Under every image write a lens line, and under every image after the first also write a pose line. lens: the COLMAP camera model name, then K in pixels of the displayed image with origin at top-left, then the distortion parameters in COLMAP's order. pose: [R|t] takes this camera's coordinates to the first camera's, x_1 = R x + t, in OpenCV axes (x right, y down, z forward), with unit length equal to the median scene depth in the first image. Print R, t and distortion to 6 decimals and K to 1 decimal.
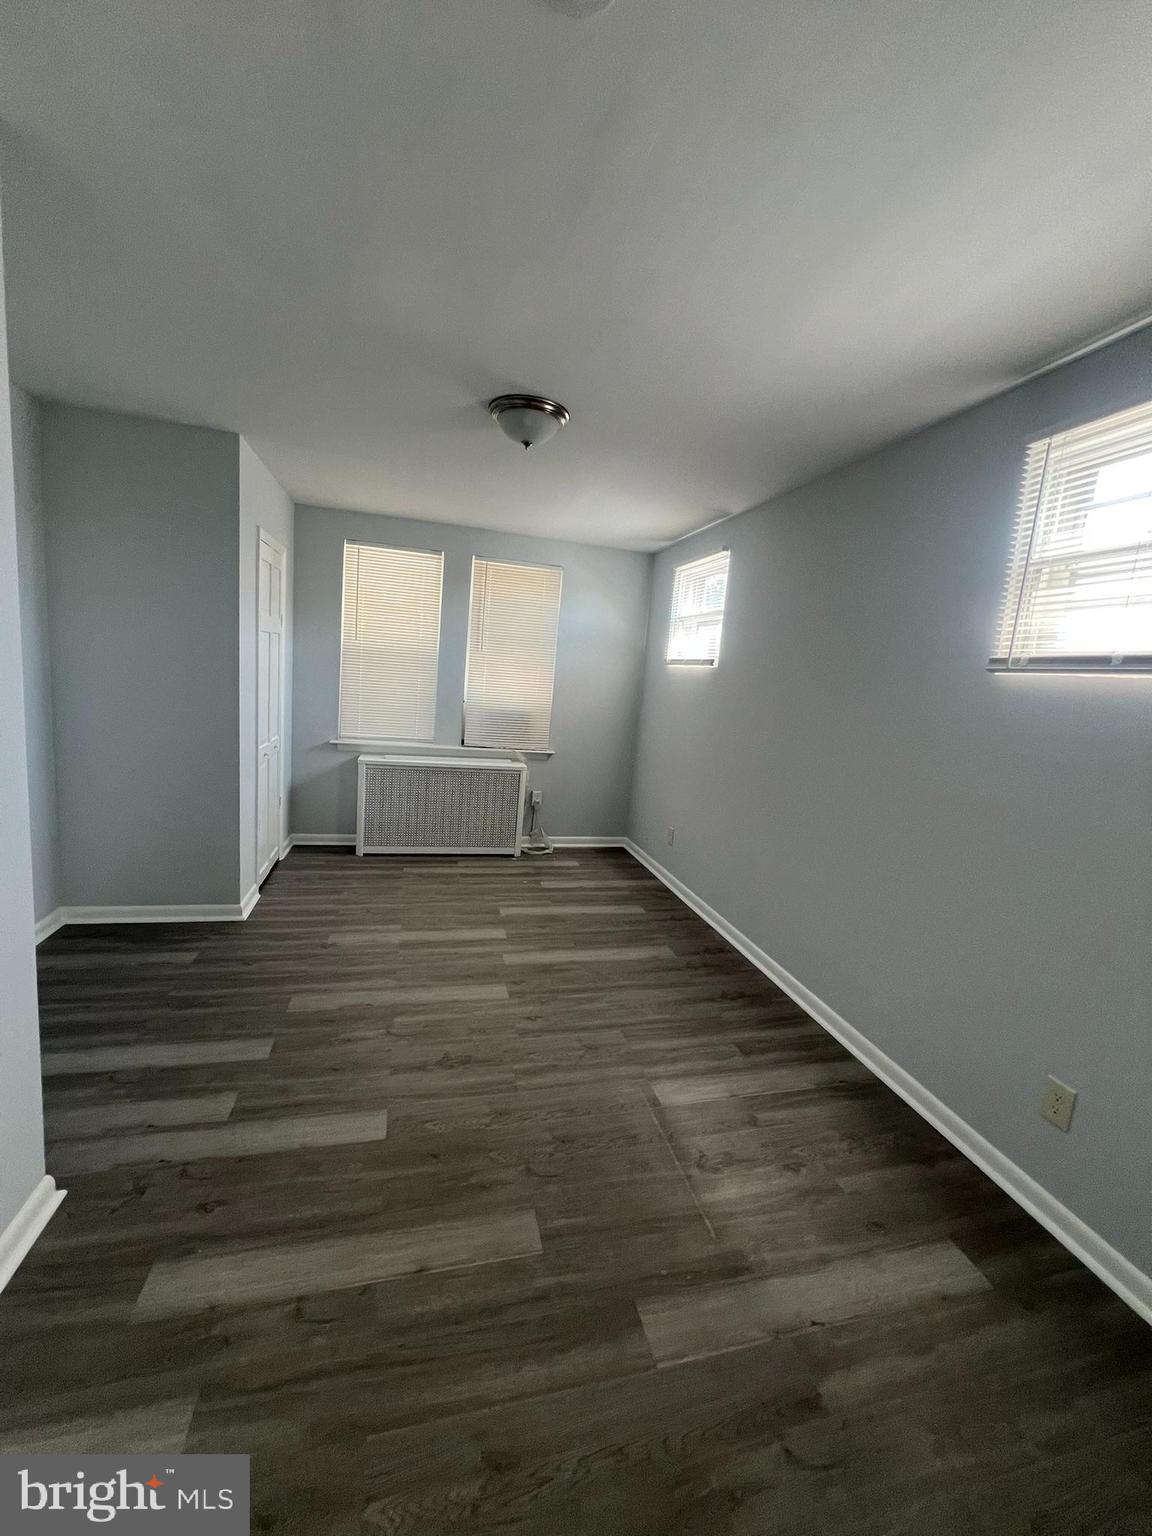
lens RADIAL K [[616.5, 0, 569.6], [0, 616.5, 763.3], [0, 0, 1]] dist [-0.001253, 0.000756]
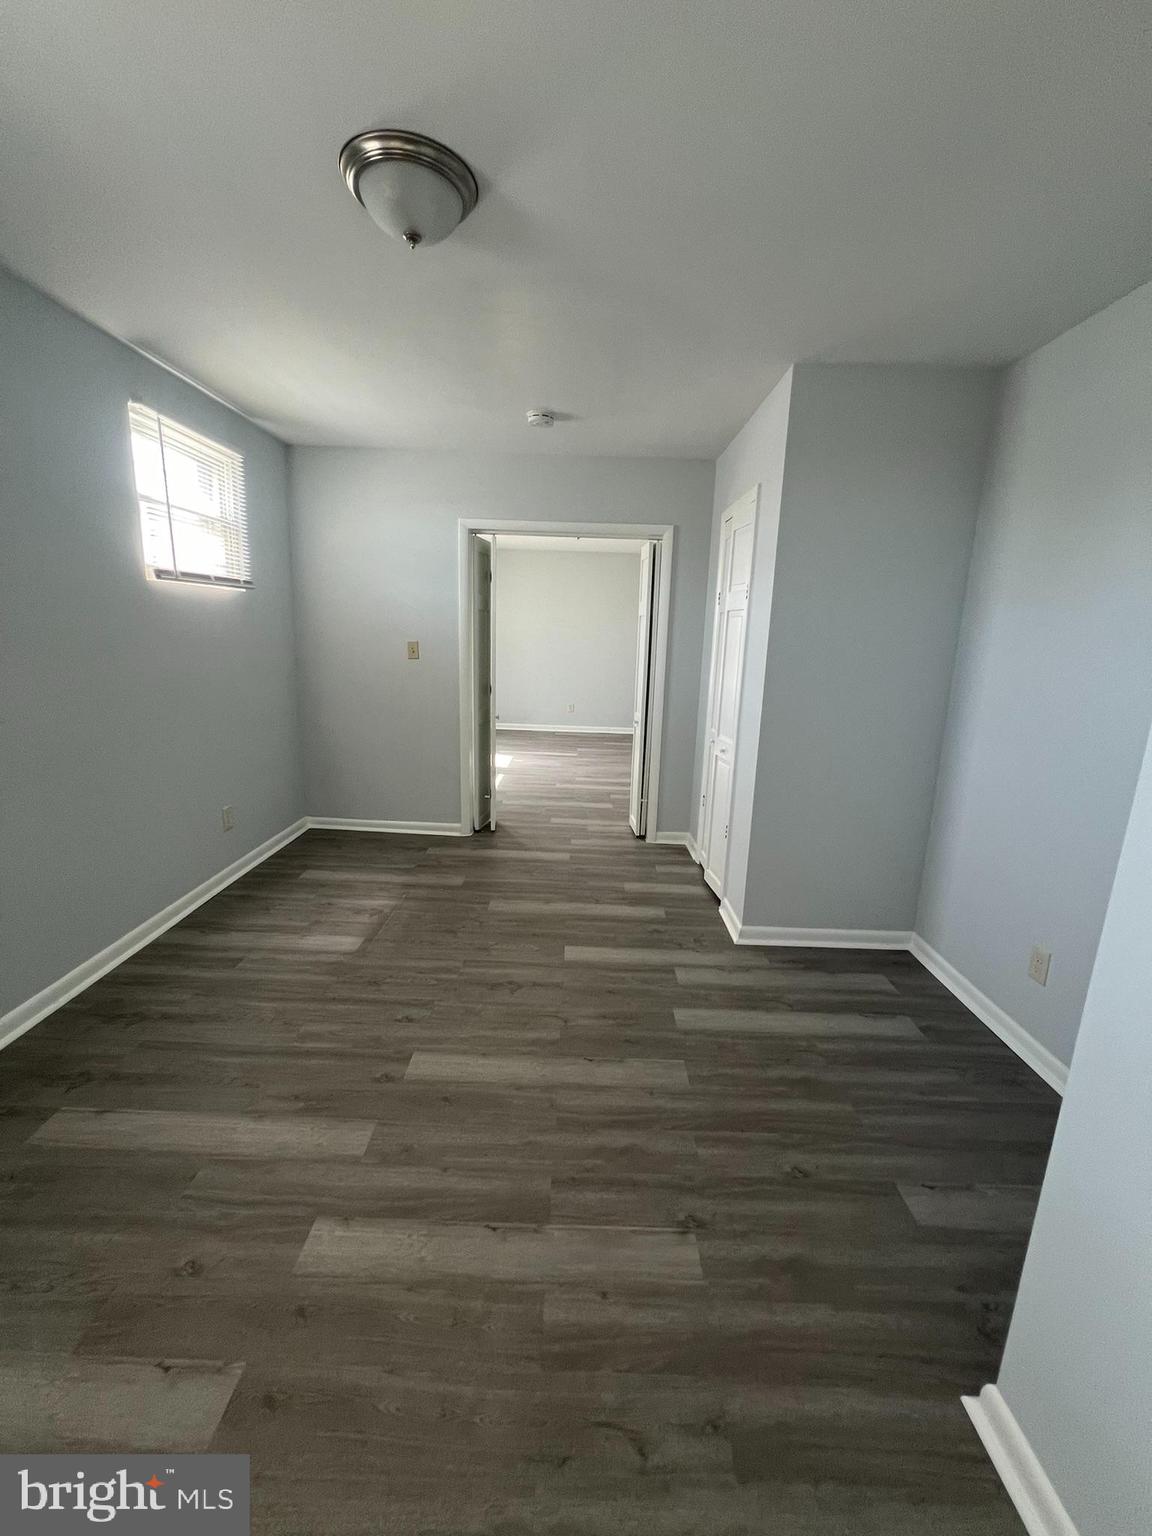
lens RADIAL K [[616.5, 0, 572.5], [0, 616.5, 765.1], [0, 0, 1]] dist [-0.001253, 0.000756]
pose [[-0.961934, -0.163768, 0.218776, -0.486895], [-0.073967, 0.926694, 0.368467, -0.297722], [-0.263081, 0.338259, -0.903532, 1.872173]]
